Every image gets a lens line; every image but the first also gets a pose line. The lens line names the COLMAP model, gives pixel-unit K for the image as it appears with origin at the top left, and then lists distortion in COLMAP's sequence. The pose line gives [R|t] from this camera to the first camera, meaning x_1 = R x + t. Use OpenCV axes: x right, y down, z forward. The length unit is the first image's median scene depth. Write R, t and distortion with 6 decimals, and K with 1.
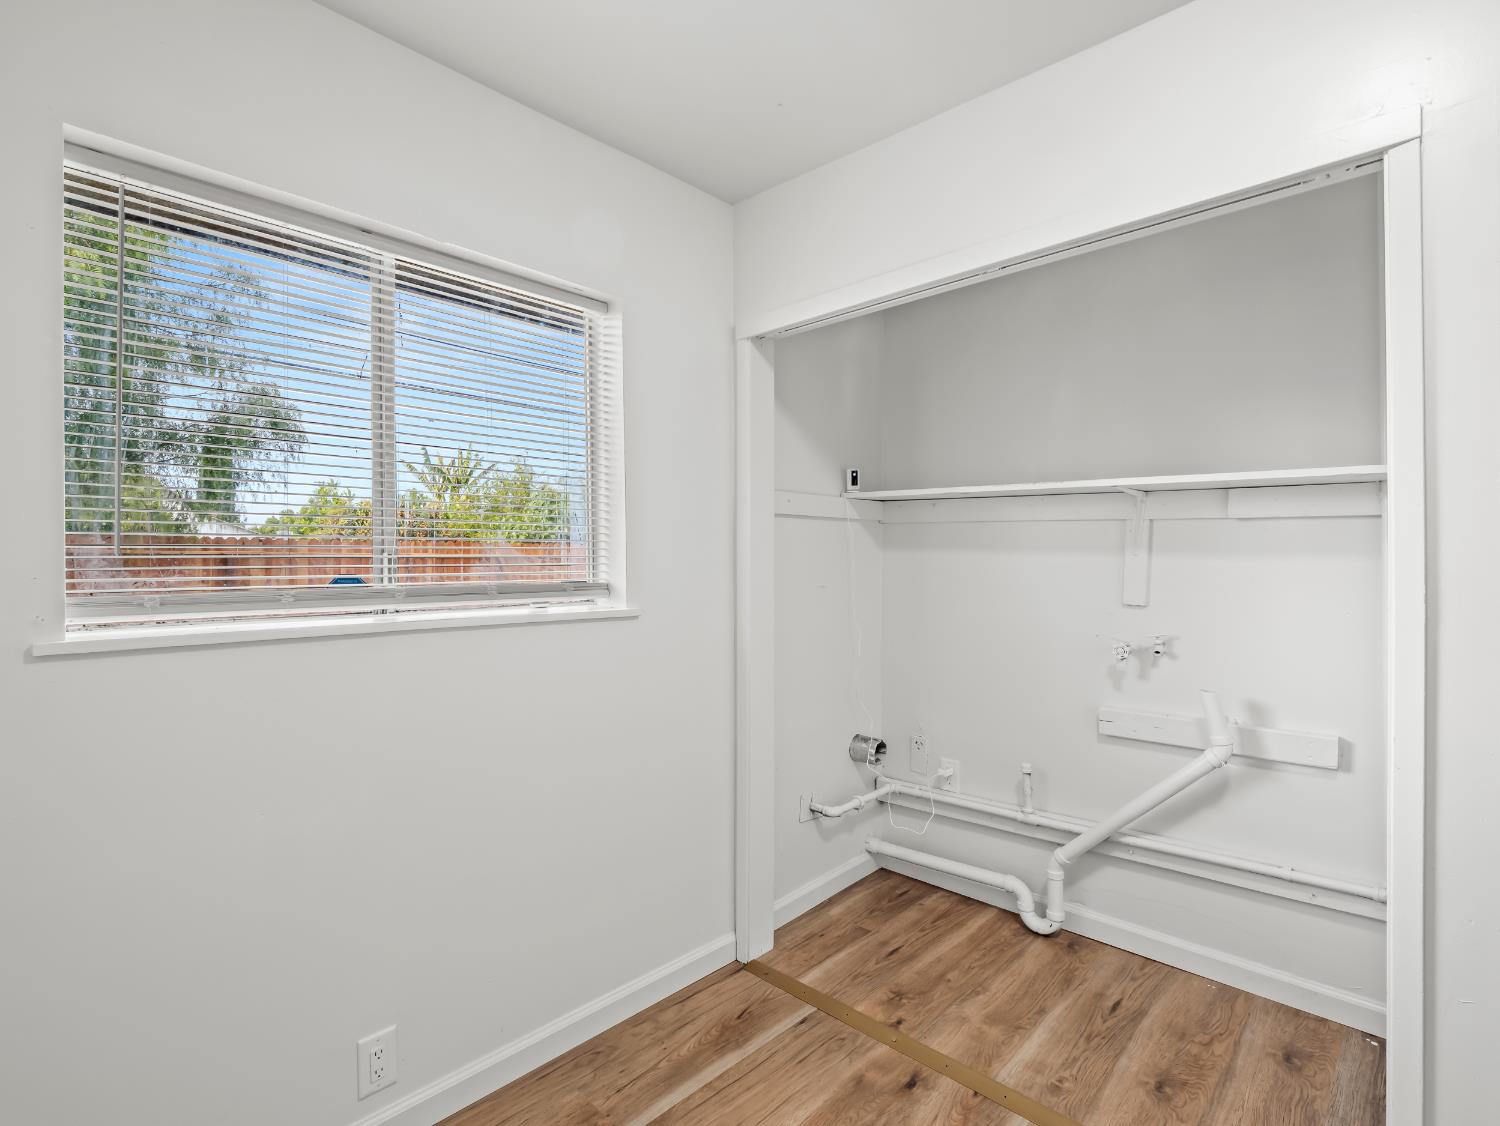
lens RADIAL K [[723.5, 0, 749.4], [0, 723.5, 562.9], [0, 0, 1]] dist [-0.015222, -0.000024]
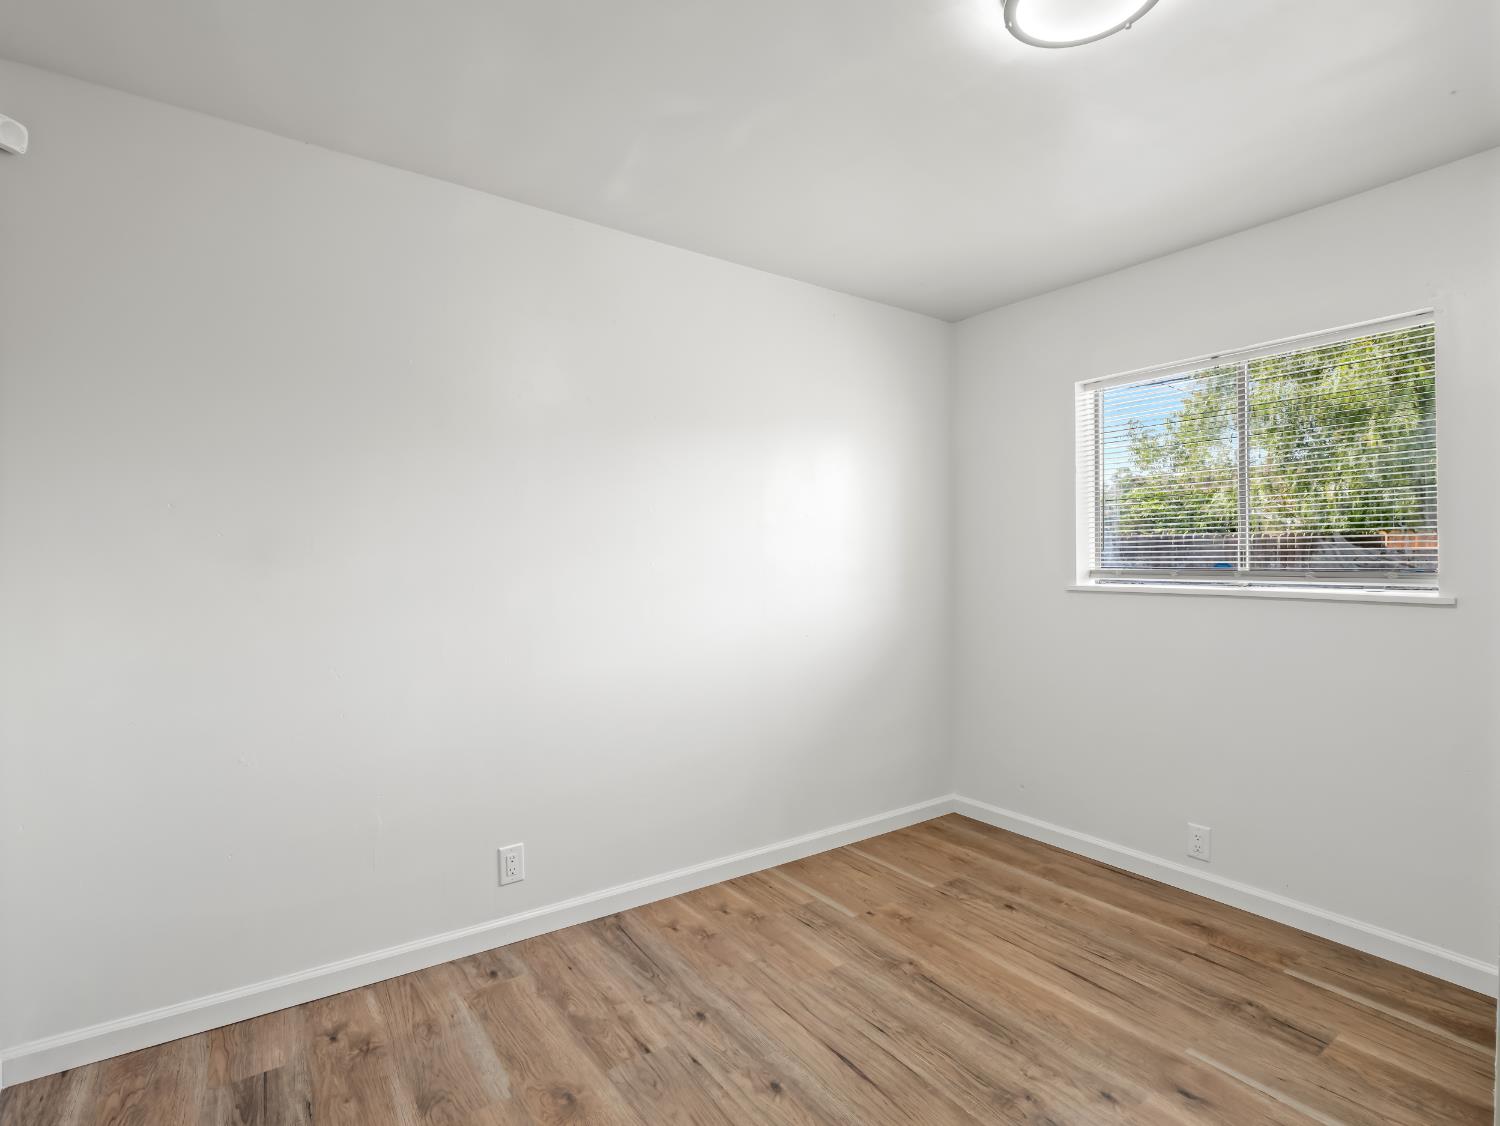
lens RADIAL K [[723.5, 0, 749.4], [0, 723.5, 562.1], [0, 0, 1]] dist [-0.015222, -0.000024]
pose [[-0.195851, 0.004148, -0.980625, 1.223214], [0.000919, 0.999991, 0.004046, 0.009570], [0.980633, -0.000109, -0.195853, 0.238696]]
